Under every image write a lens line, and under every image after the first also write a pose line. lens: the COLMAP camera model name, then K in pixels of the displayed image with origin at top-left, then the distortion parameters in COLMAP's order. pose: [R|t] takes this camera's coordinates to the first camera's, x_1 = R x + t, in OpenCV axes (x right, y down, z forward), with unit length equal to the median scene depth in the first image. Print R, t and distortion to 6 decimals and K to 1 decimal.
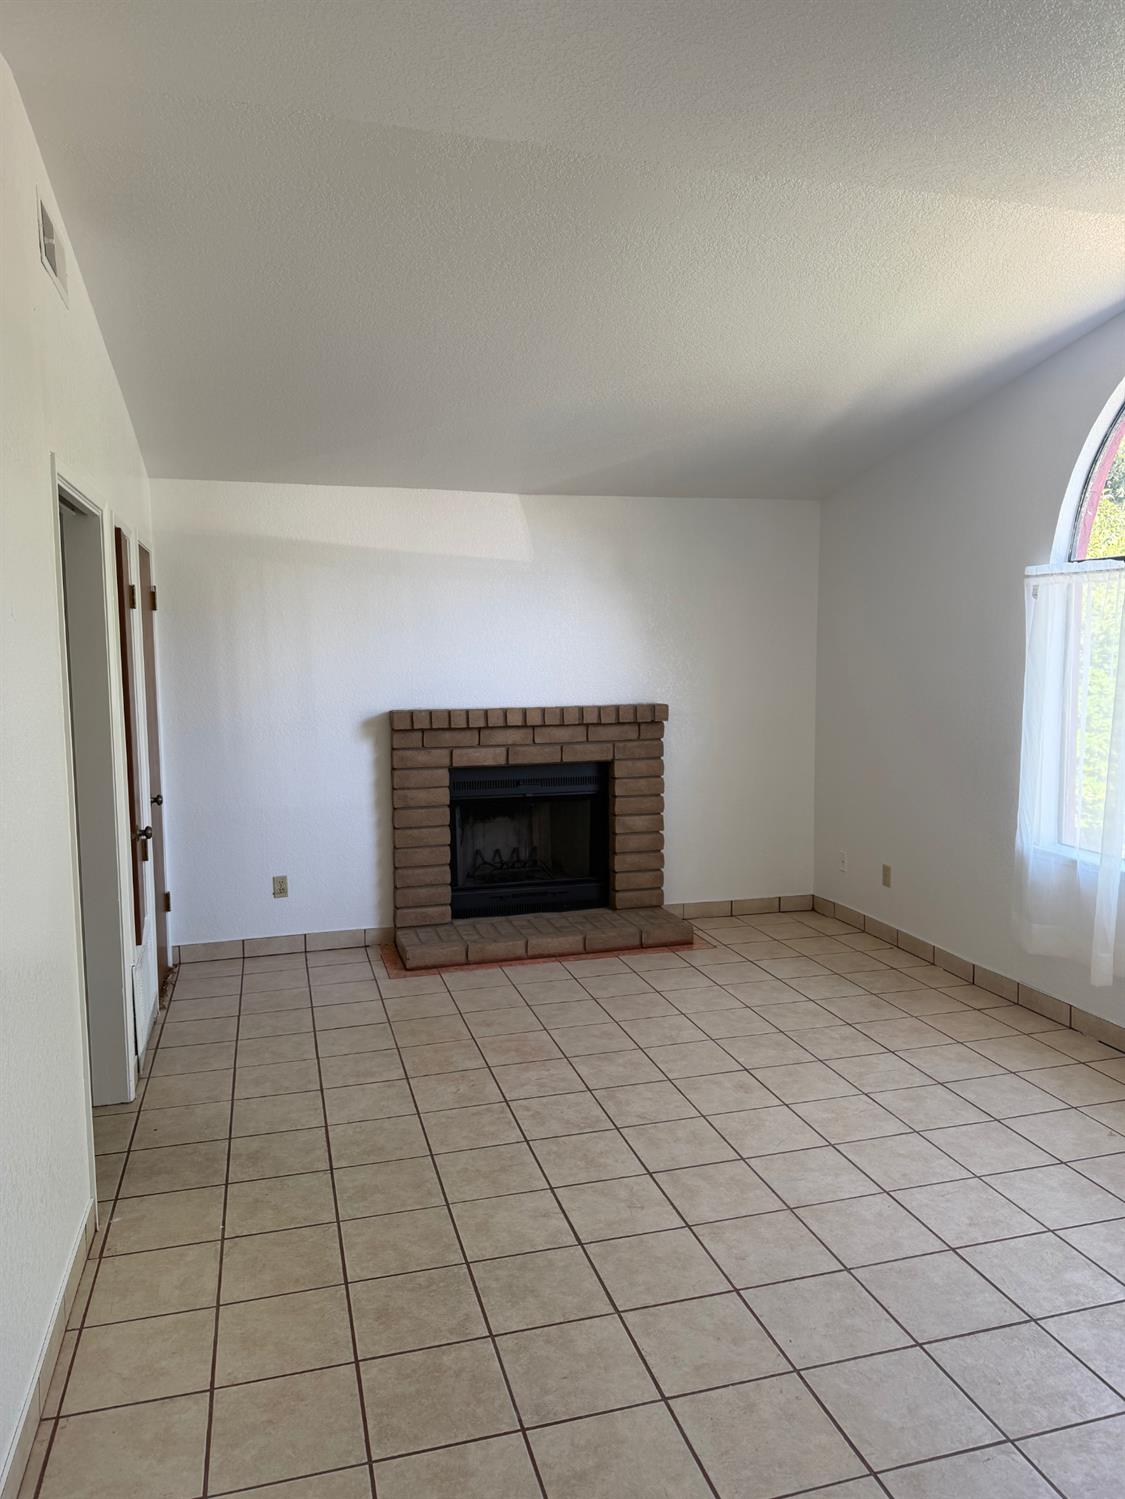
lens RADIAL K [[1048.4, 0, 565.5], [0, 1048.4, 755.2], [0, 0, 1]] dist [0.147656, -0.211641]
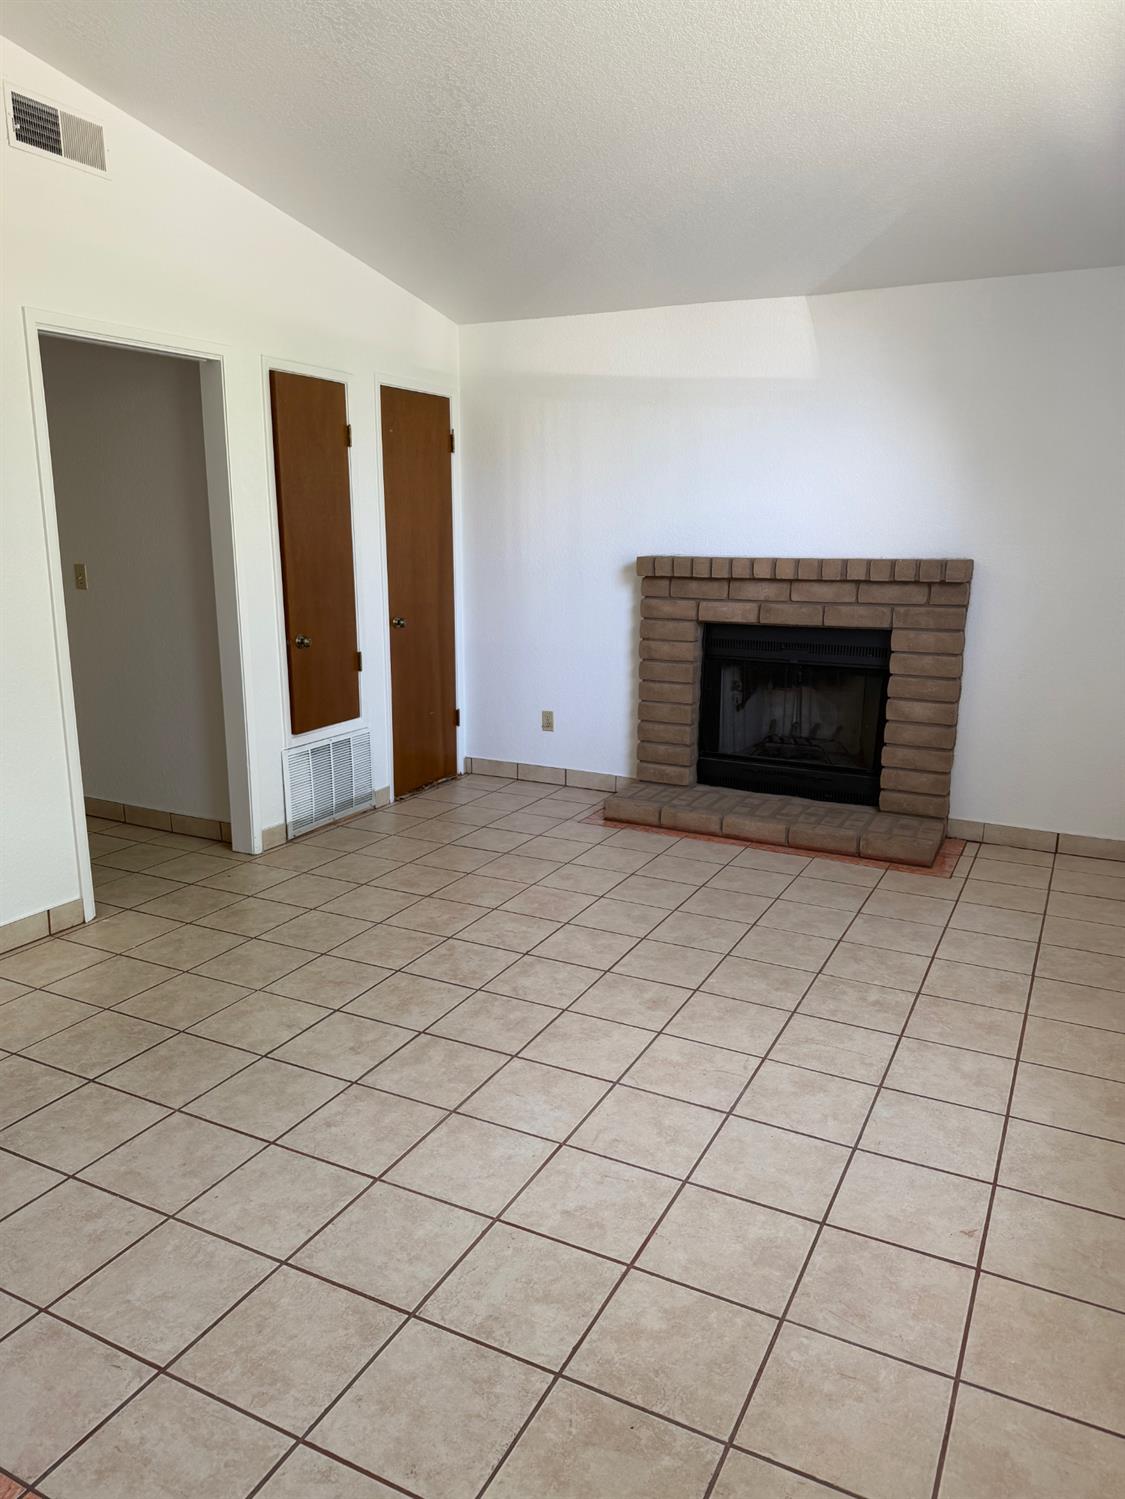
lens RADIAL K [[1048.4, 0, 565.5], [0, 1048.4, 755.2], [0, 0, 1]] dist [0.147656, -0.211641]
pose [[0.731235, 0.163222, -0.662309, 0.442279], [-0.081156, 0.984871, 0.153114, -0.004629], [0.677281, -0.058212, 0.733418, 0.236607]]
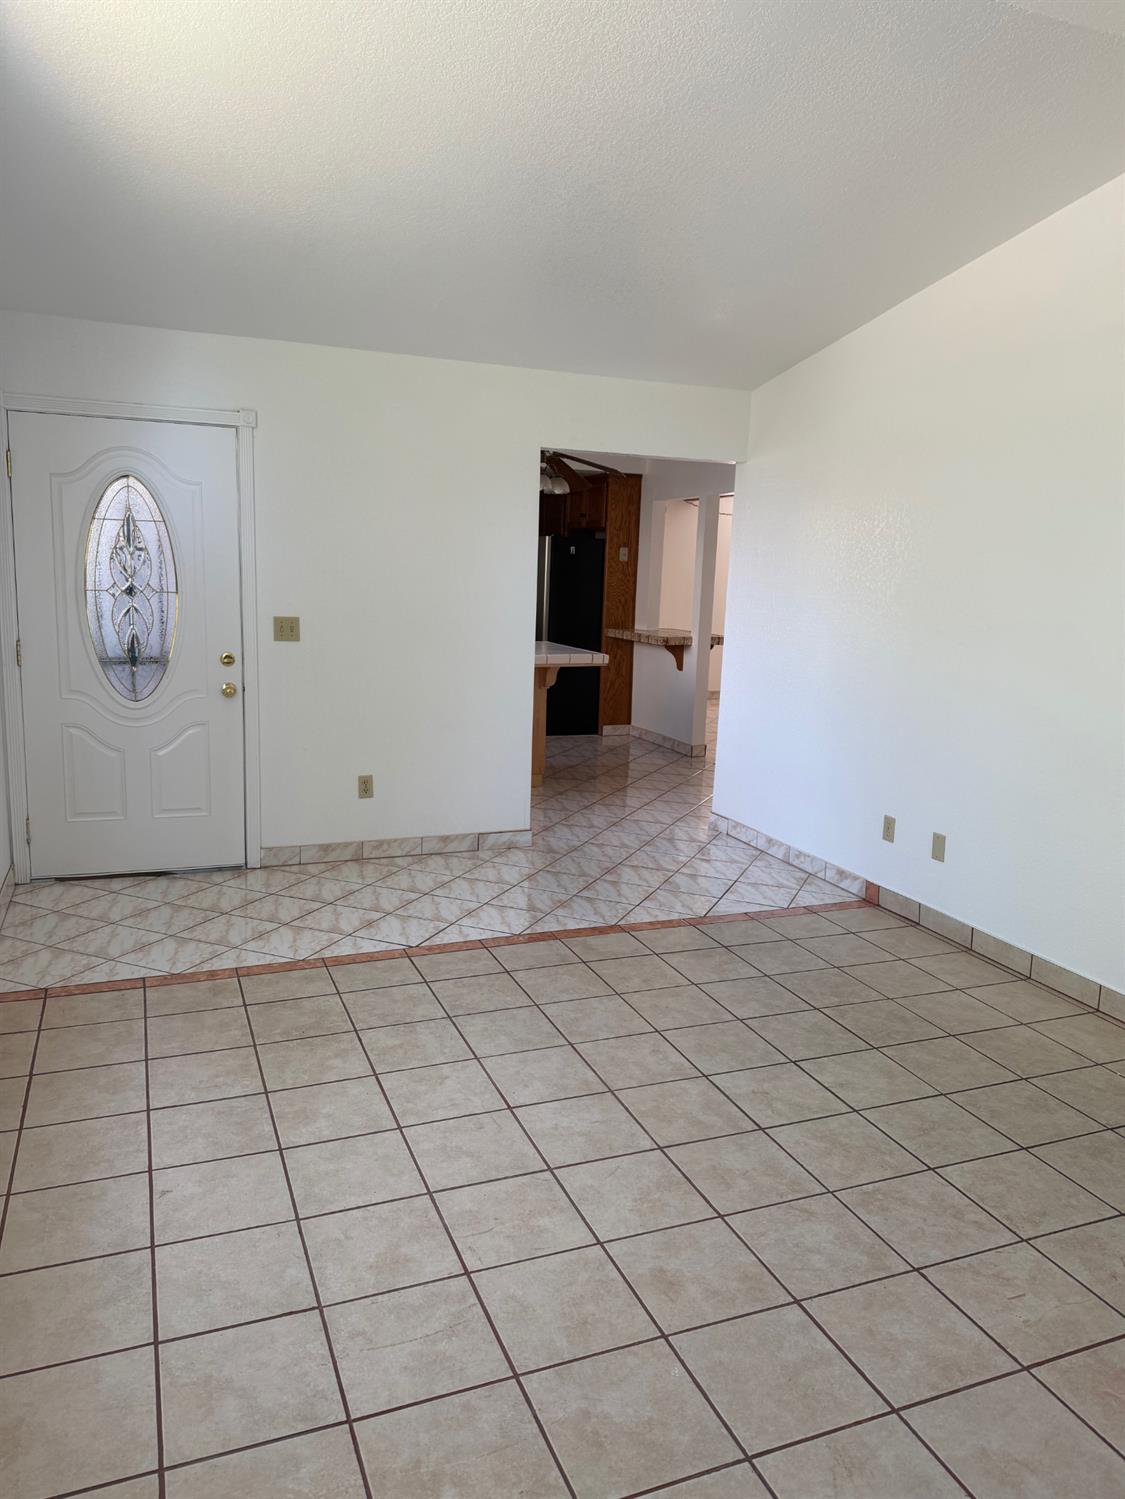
lens RADIAL K [[1046.9, 0, 562.2], [0, 1046.9, 758.7], [0, 0, 1]] dist [0.078709, -0.109942]
pose [[-0.993940, -0.005029, -0.109812, 0.199825], [-0.035891, 0.959054, 0.280939, -0.086031], [0.103903, 0.283177, -0.953423, 1.012466]]
